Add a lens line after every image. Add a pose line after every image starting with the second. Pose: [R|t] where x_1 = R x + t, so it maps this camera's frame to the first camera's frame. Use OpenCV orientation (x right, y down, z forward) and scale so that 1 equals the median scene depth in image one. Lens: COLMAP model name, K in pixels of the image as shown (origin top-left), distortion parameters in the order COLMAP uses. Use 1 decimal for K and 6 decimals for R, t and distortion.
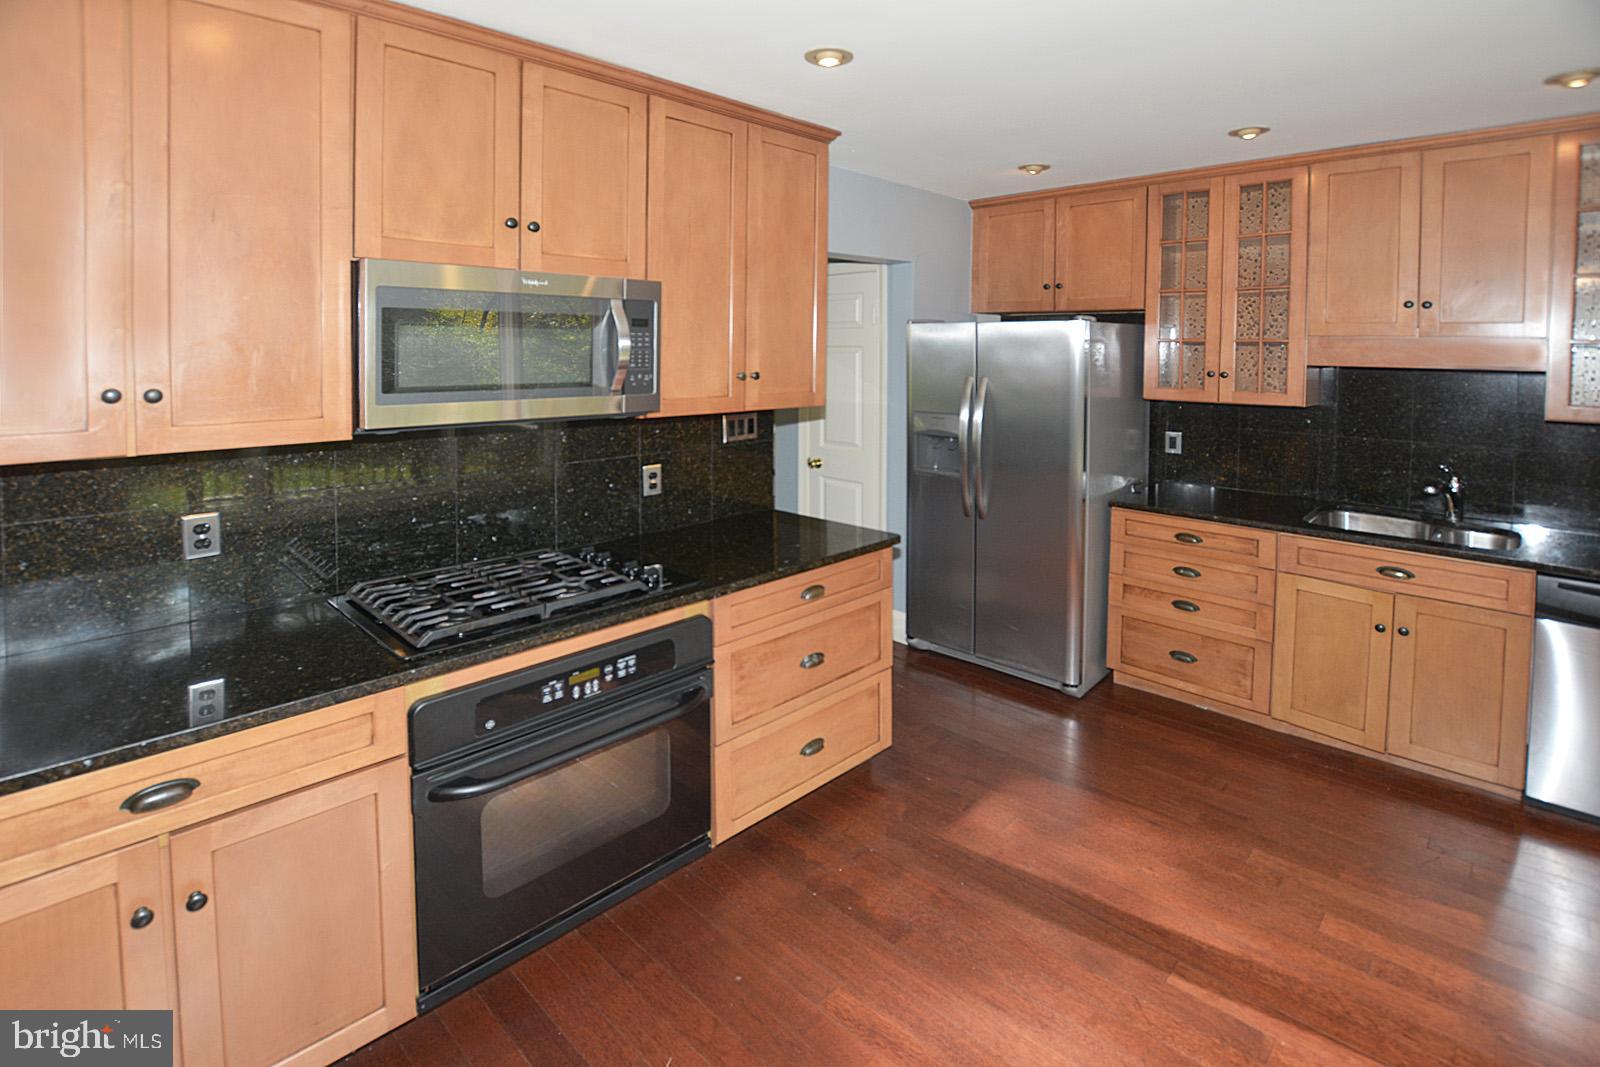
lens RADIAL K [[789.0, 0, 780.0], [0, 789.0, 378.9], [0, 0, 1]] dist [-0.023035, 0.003519]
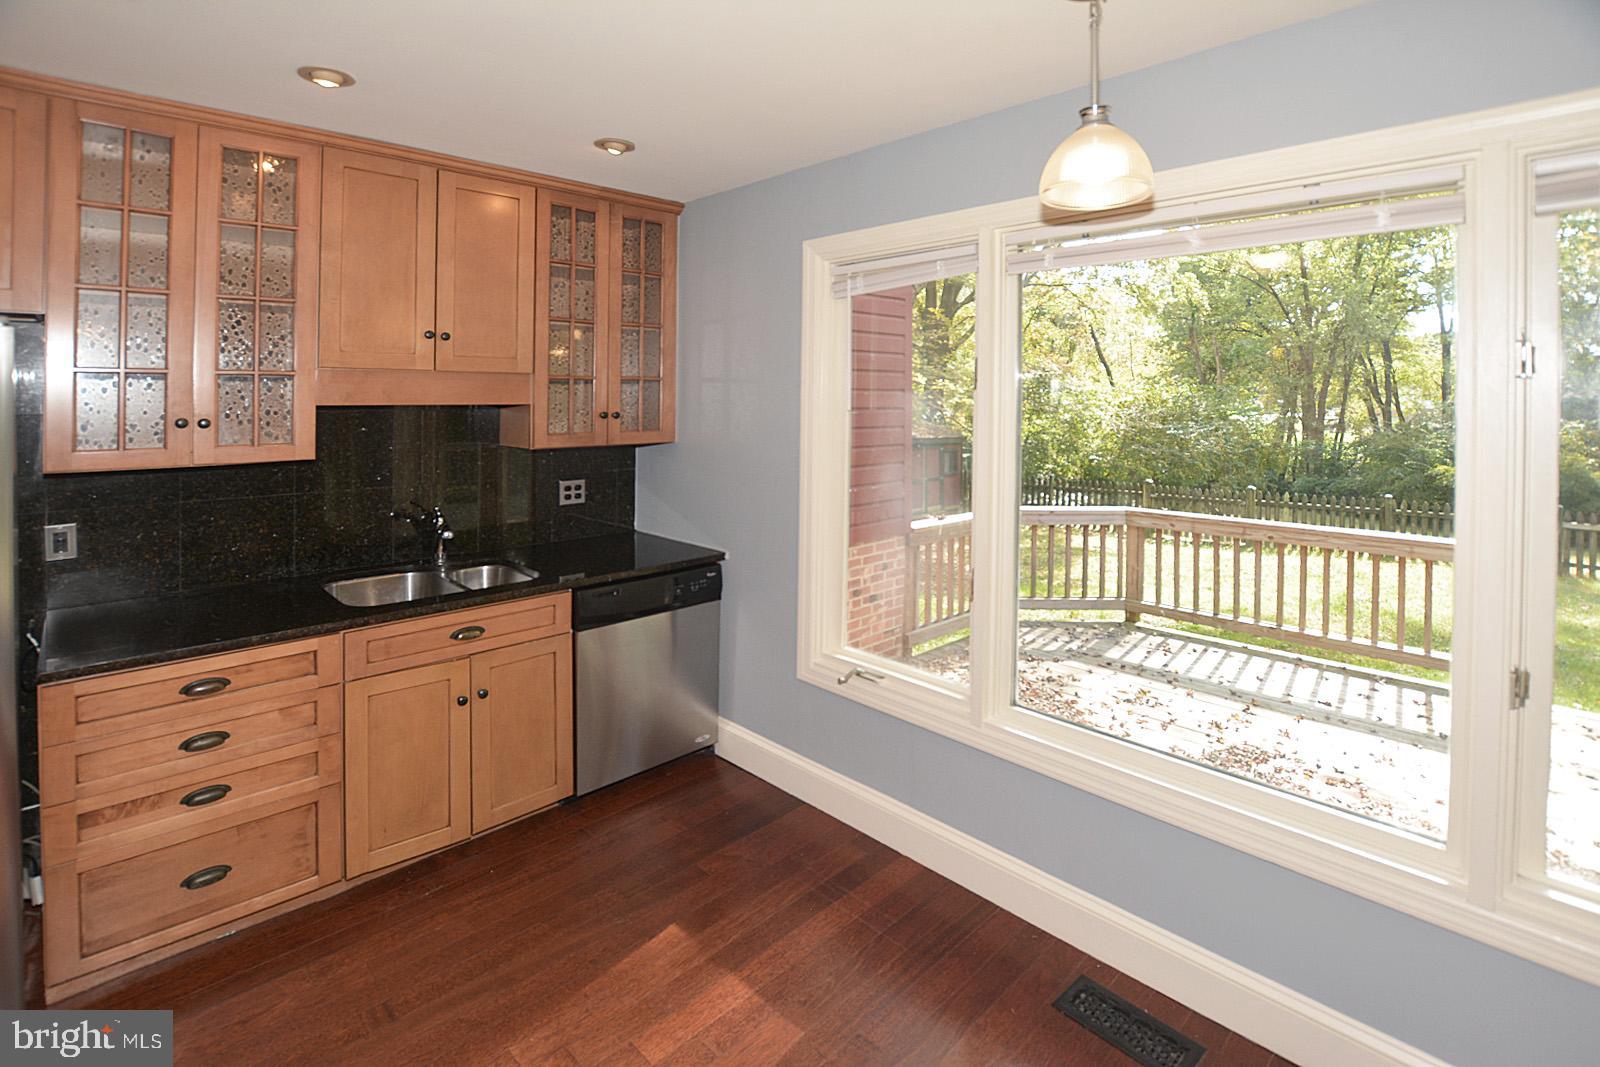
lens RADIAL K [[789.0, 0, 821.8], [0, 789.0, 404.5], [0, 0, 1]] dist [-0.023035, 0.003519]
pose [[0.020596, -0.026200, 0.999445, -0.111425], [0.039450, 0.998899, 0.025373, -0.024388], [-0.999009, 0.038905, 0.021607, 0.628874]]
